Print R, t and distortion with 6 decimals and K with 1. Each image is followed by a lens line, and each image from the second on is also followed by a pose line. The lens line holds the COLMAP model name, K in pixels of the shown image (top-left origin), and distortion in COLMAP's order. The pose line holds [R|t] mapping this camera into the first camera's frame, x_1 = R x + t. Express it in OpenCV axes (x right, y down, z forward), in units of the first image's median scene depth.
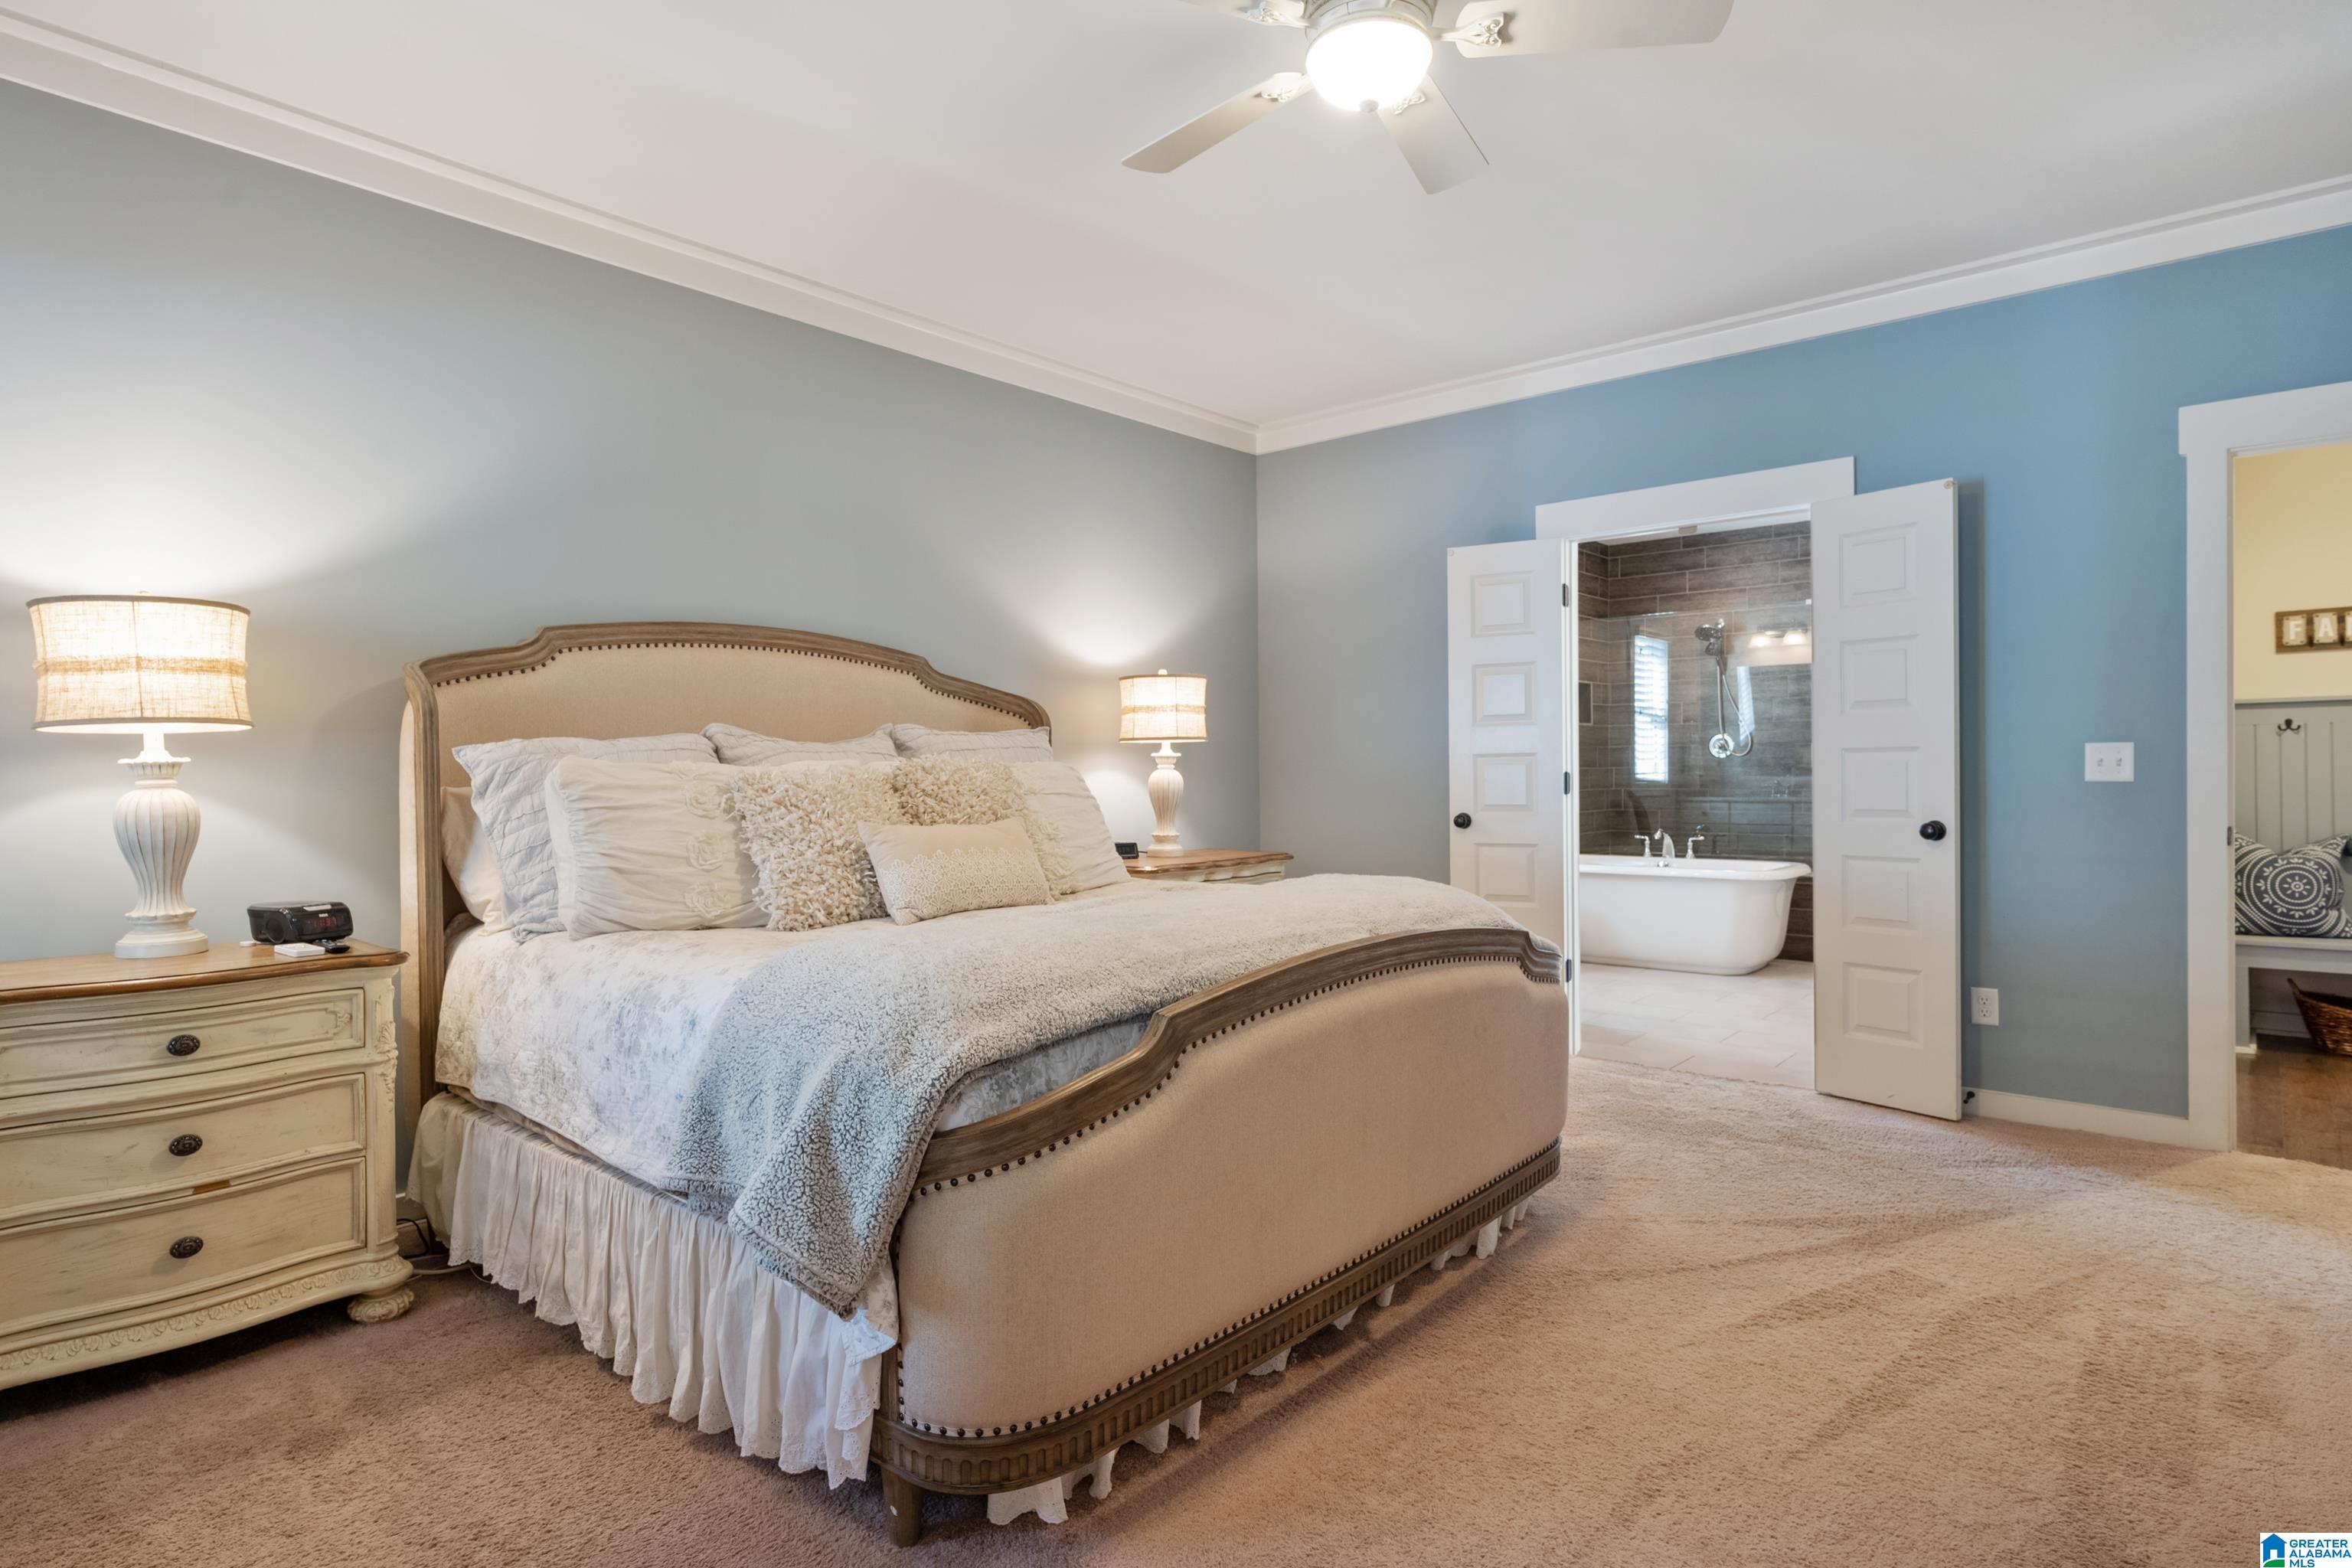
lens RADIAL K [[1219.3, 0, 1194.2], [0, 1219.3, 782.4], [0, 0, 1]] dist [0.001594, 0.000923]
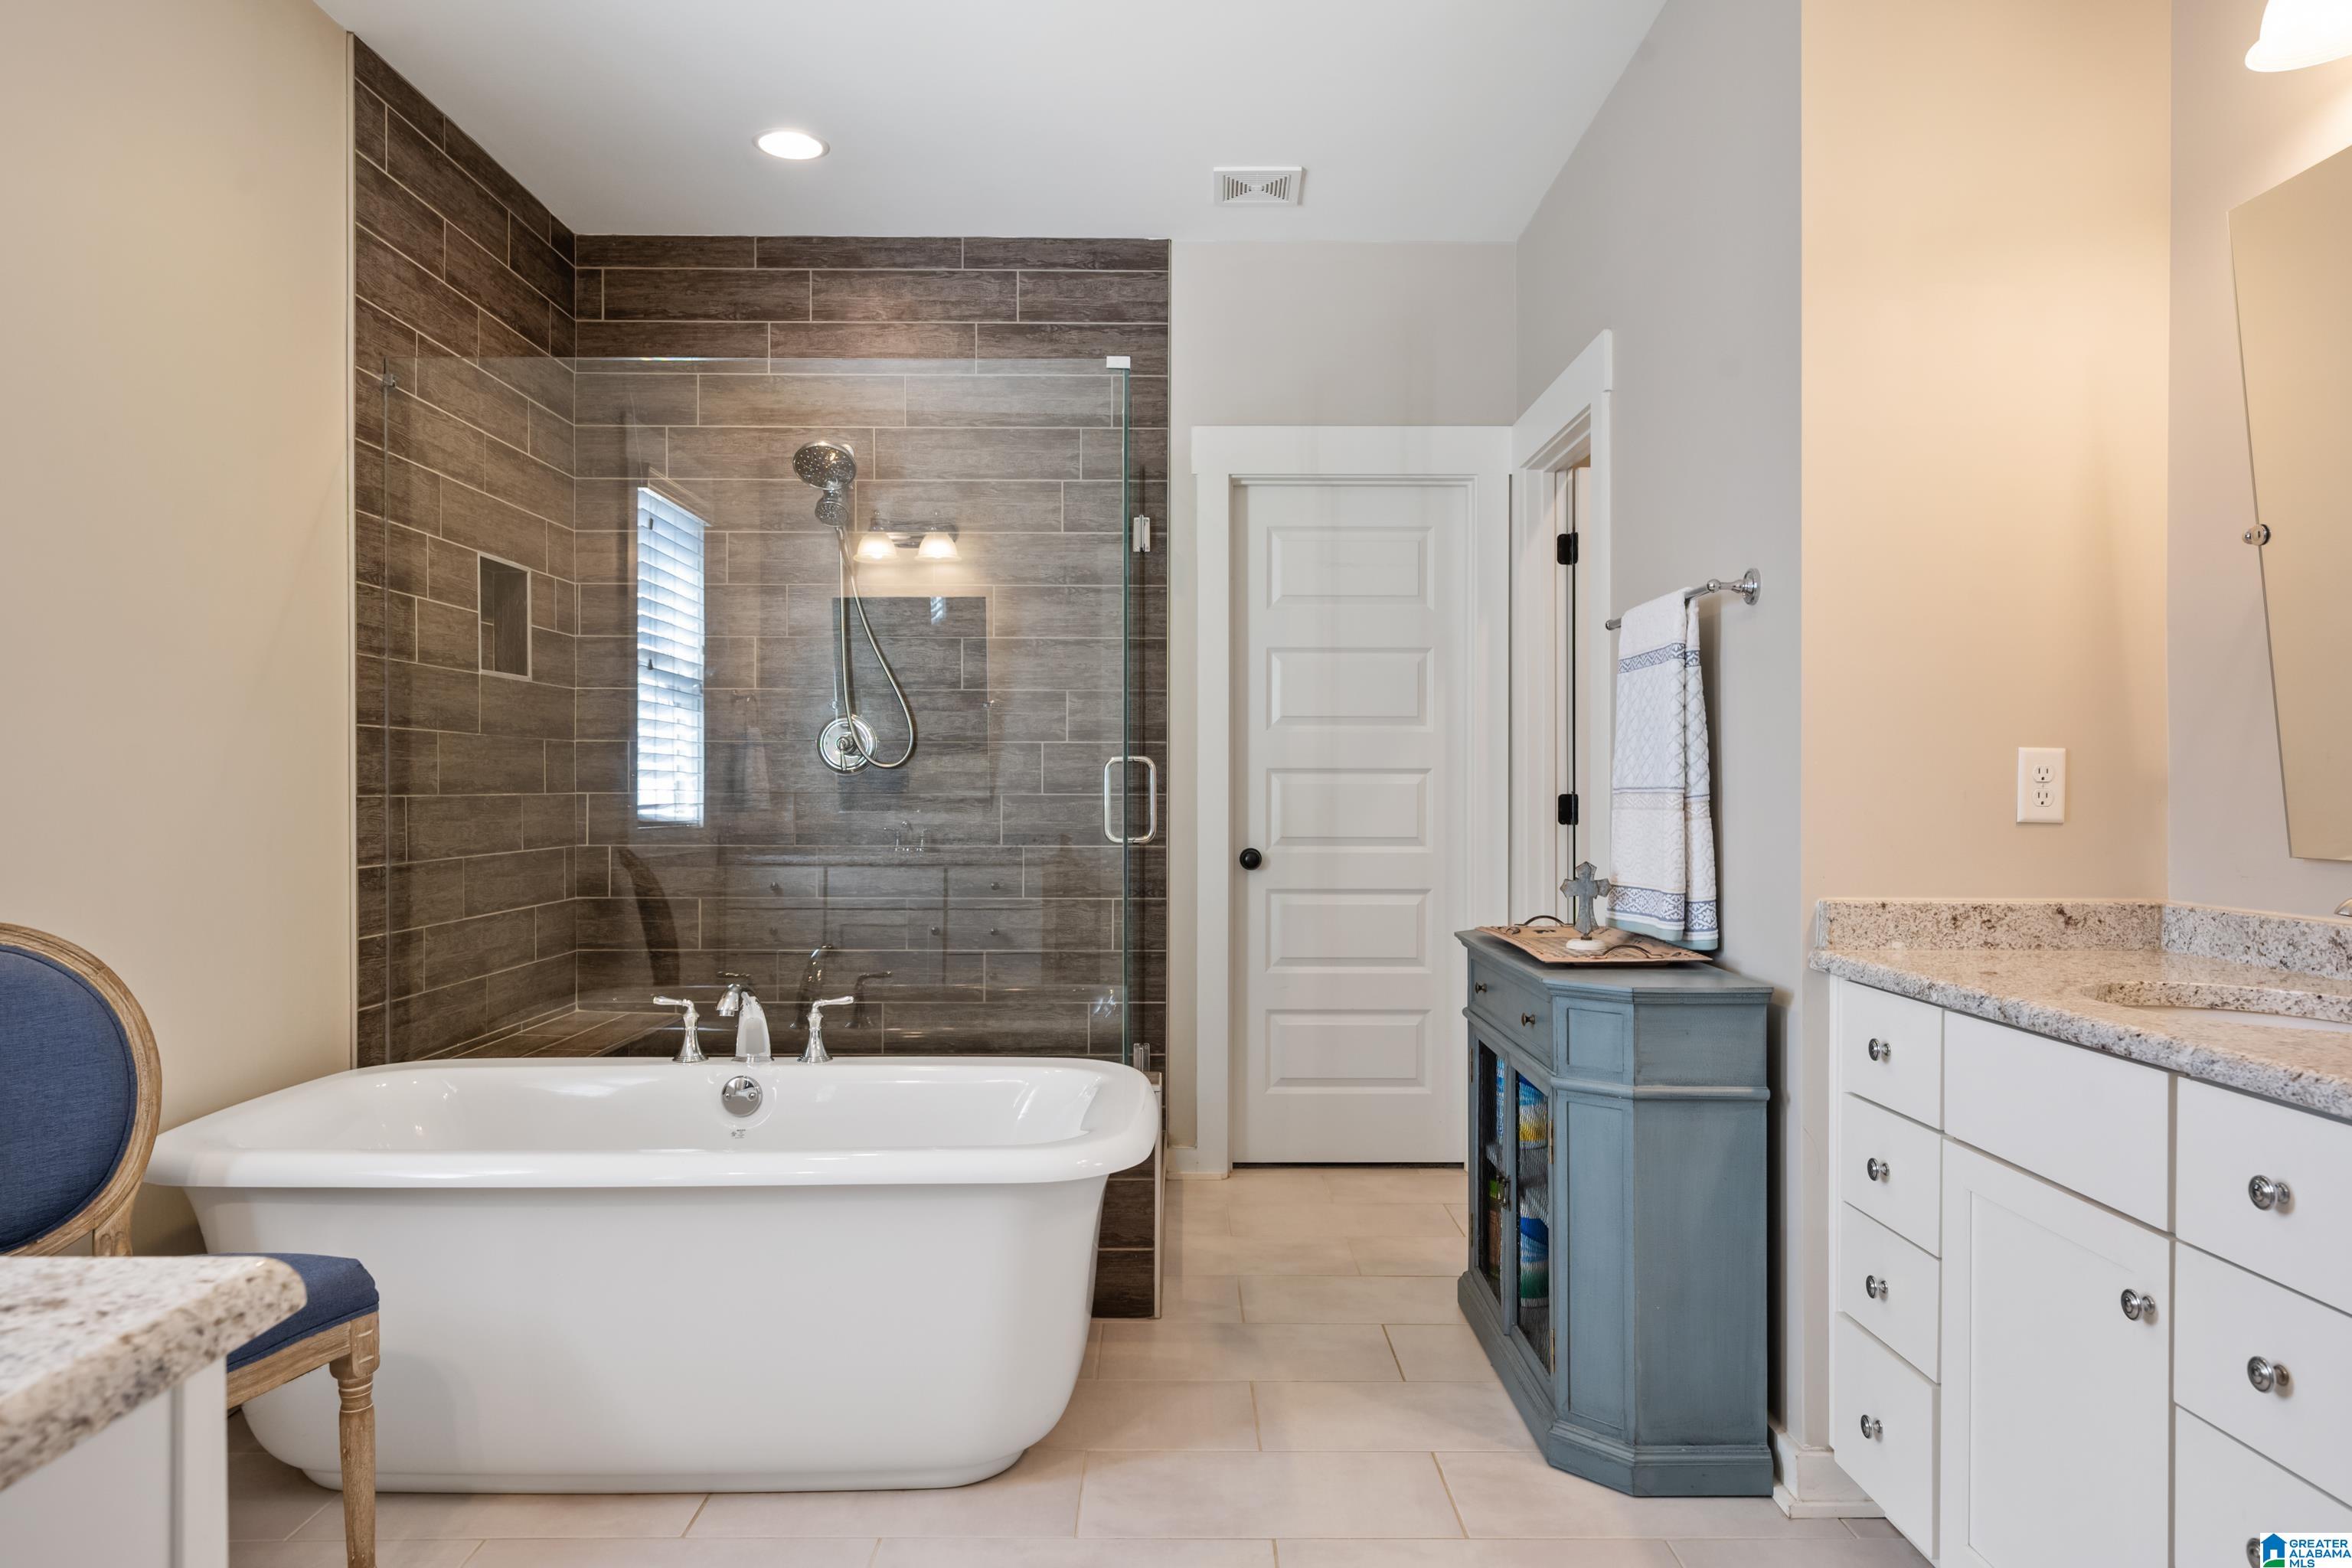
lens RADIAL K [[1463.5, 0, 1174.5], [0, 1463.5, 790.9], [0, 0, 1]] dist [0.010882, -0.000408]
pose [[0.754471, 0.007177, 0.656294, 0.429251], [-0.000131, 0.999942, -0.010785, -0.019033], [-0.656333, 0.008051, 0.754429, 1.261113]]
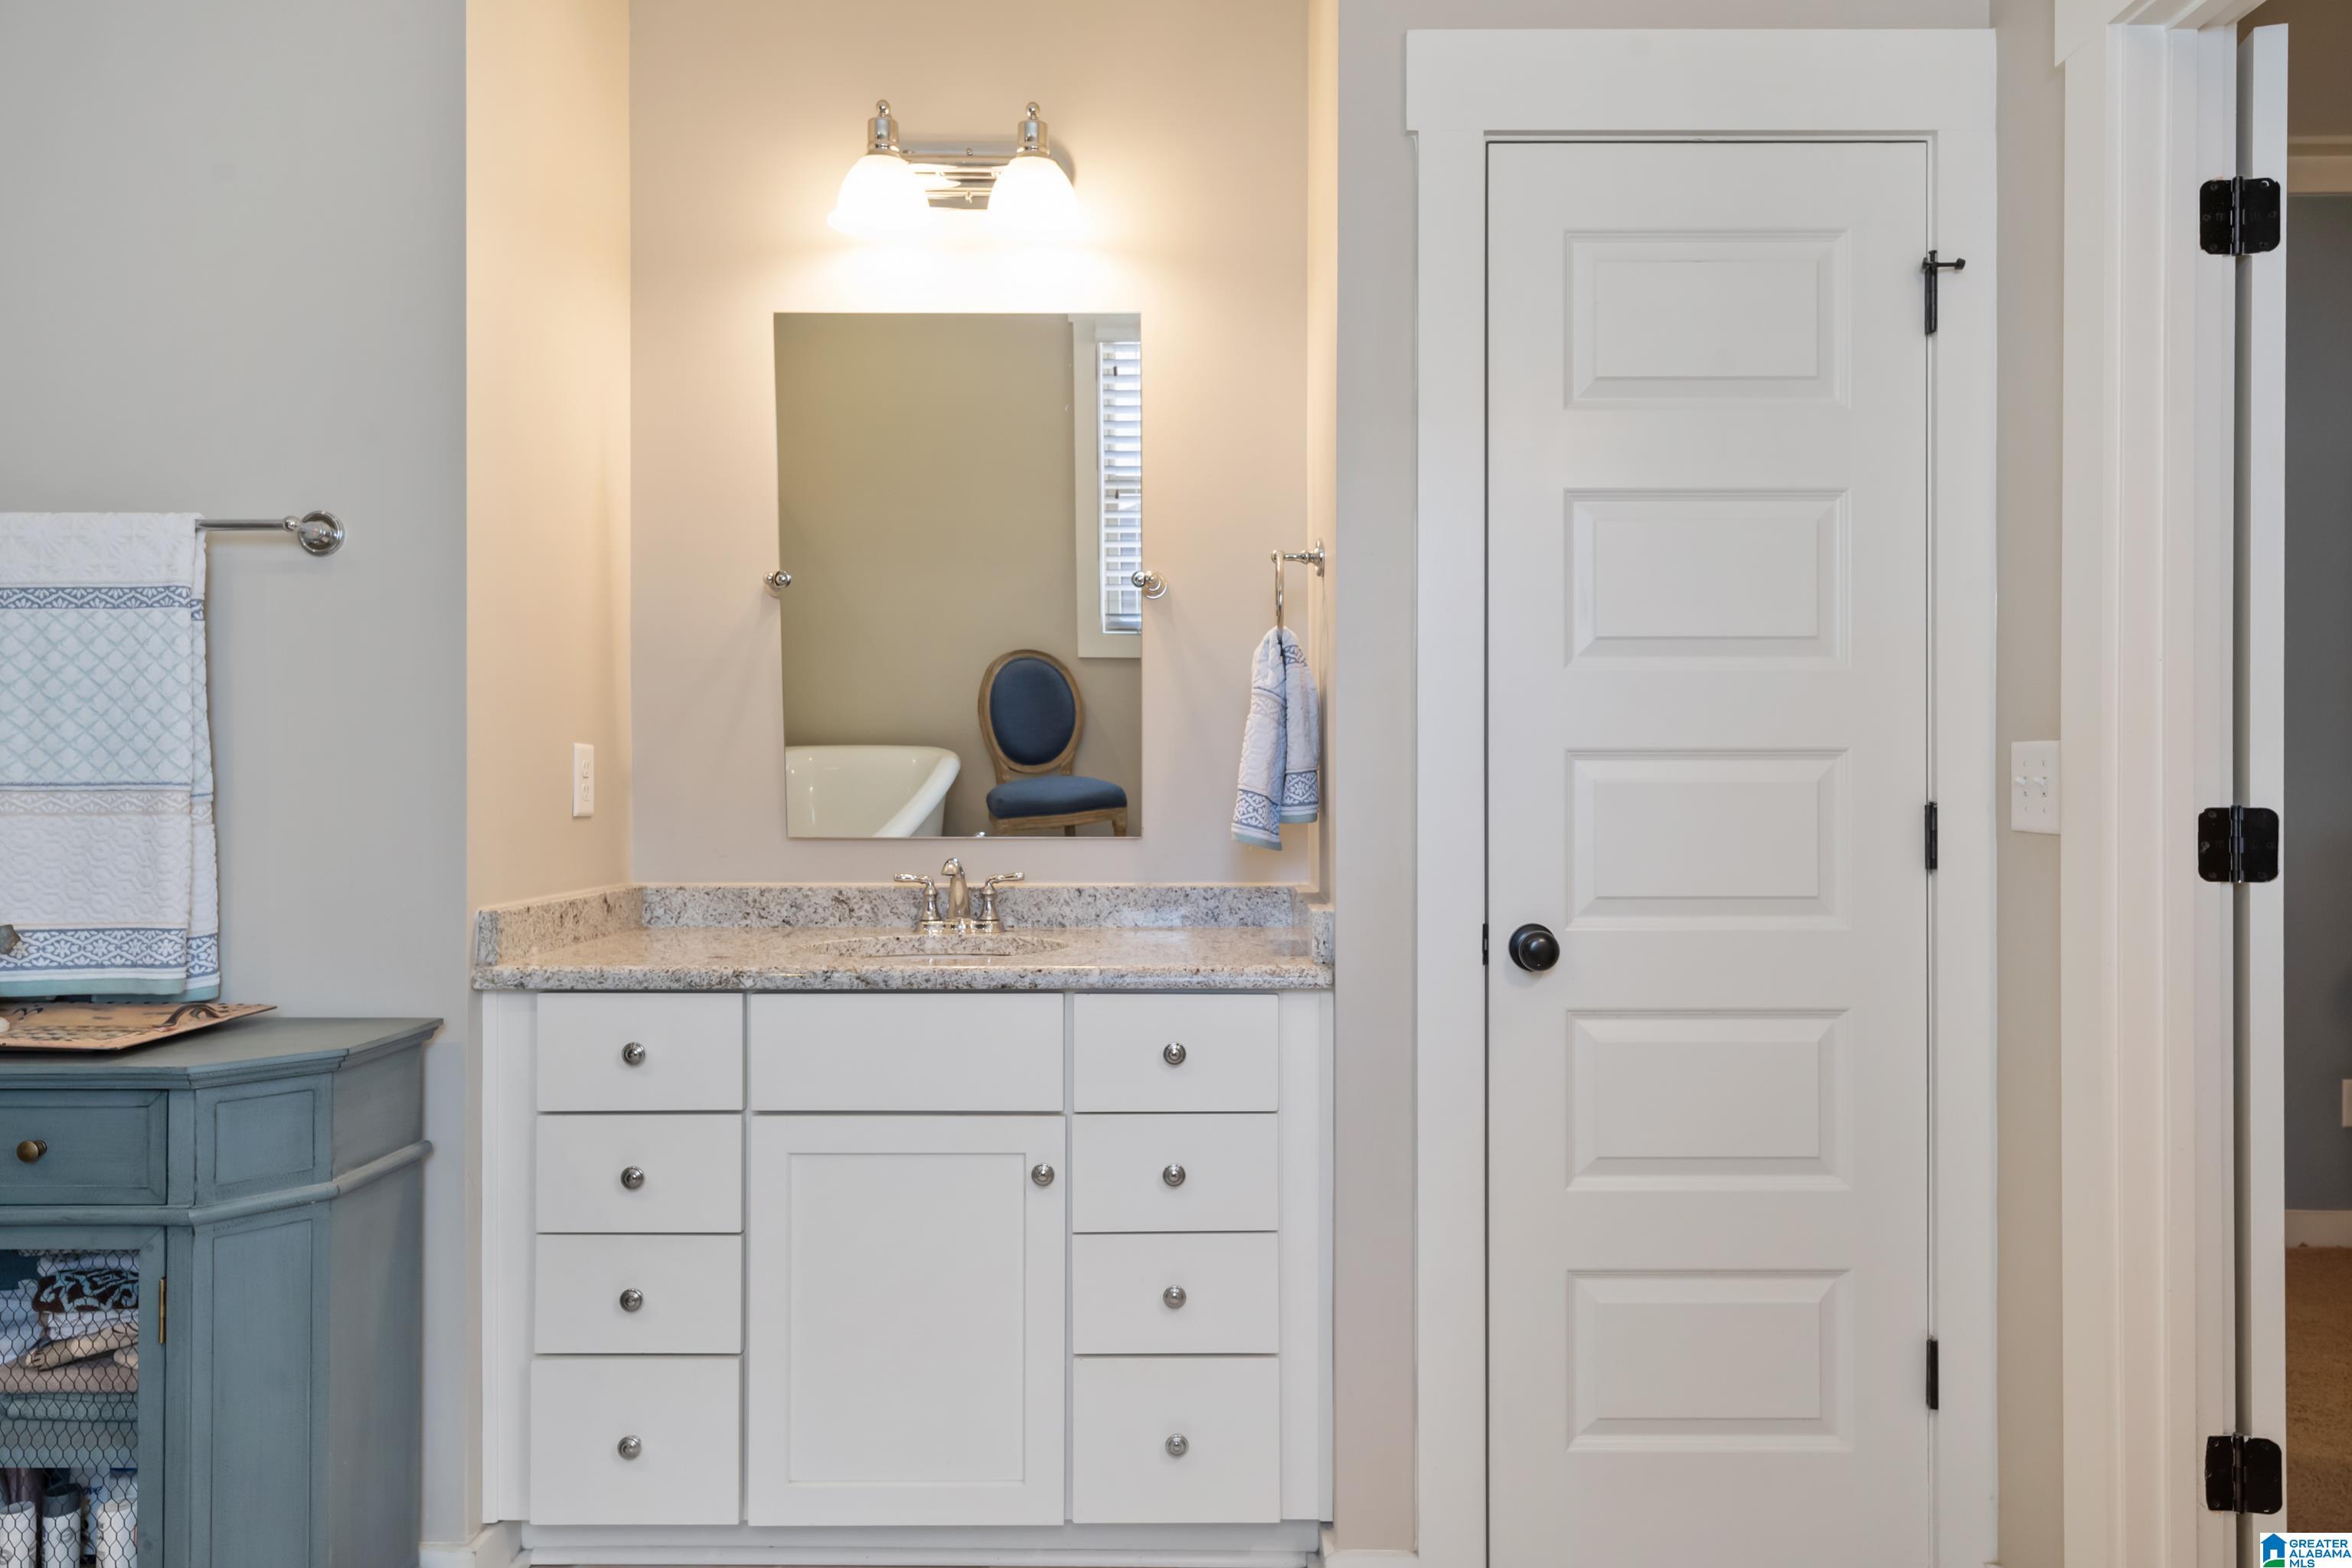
lens RADIAL K [[1463.5, 0, 1173.8], [0, 1463.5, 782.5], [0, 0, 1]] dist [0.010882, -0.000408]
pose [[-0.631474, 0.008763, 0.775348, 0.474758], [0.014005, 0.999902, 0.000106, -0.027547], [-0.775271, 0.010926, -0.631534, 2.051732]]
